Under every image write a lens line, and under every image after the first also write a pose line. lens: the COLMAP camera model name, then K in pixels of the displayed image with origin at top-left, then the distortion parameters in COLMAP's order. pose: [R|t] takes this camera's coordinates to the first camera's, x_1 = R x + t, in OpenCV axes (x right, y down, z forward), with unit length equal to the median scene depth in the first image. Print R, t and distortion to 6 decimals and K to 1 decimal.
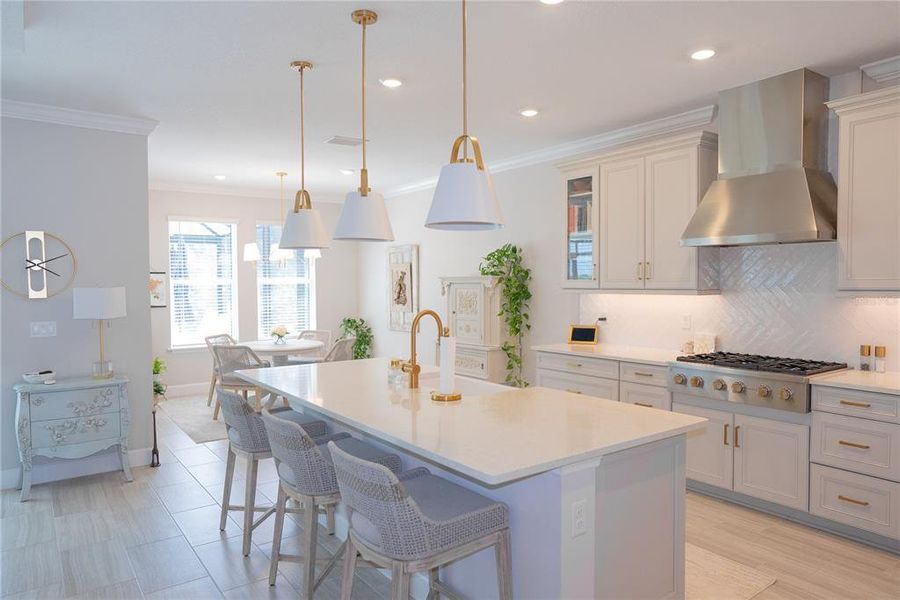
lens RADIAL K [[597.6, 0, 447.3], [0, 597.6, 303.0], [0, 0, 1]] dist [-0.039859, 0.029265]
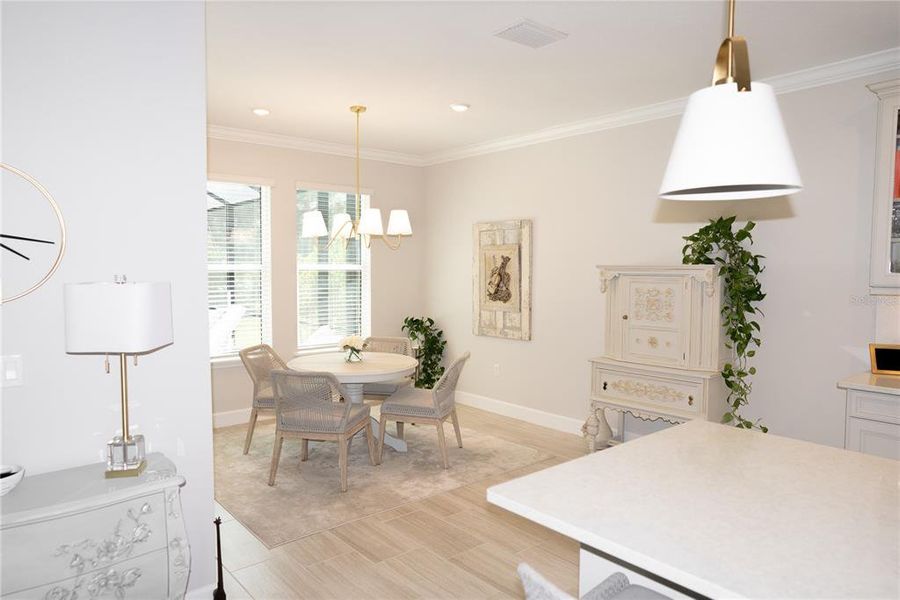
lens RADIAL K [[597.6, 0, 455.4], [0, 597.6, 299.8], [0, 0, 1]] dist [-0.039859, 0.029265]
pose [[0.996103, 0.006334, 0.087968, -0.202146], [-0.007906, 0.999815, 0.017532, -0.012194], [-0.087840, -0.018159, 0.995969, 0.283321]]
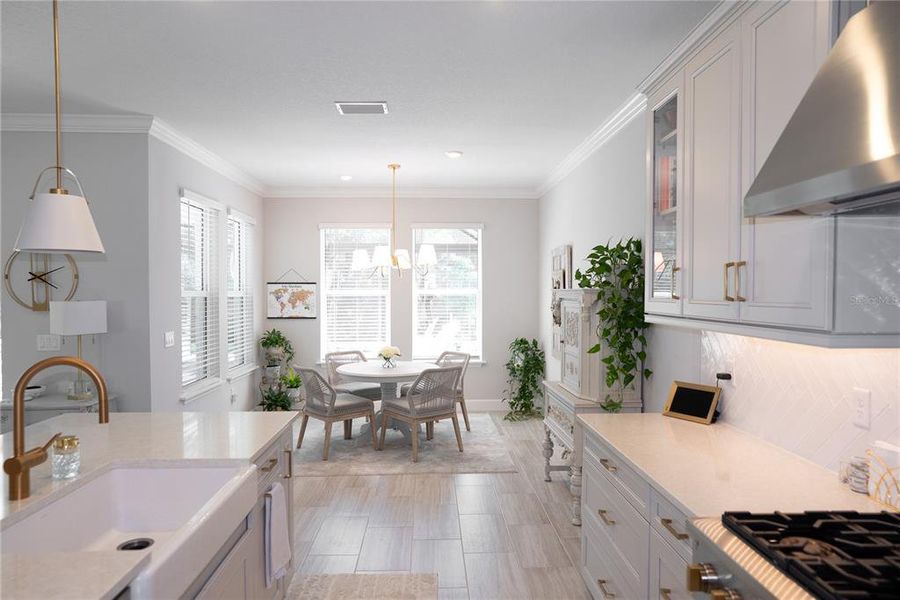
lens RADIAL K [[597.6, 0, 451.6], [0, 597.6, 300.1], [0, 0, 1]] dist [-0.039859, 0.029265]
pose [[0.837427, 0.015033, -0.546343, 0.228629], [-0.024404, 0.999653, -0.009900, -0.018196], [0.546005, 0.021623, 0.837503, 0.300862]]
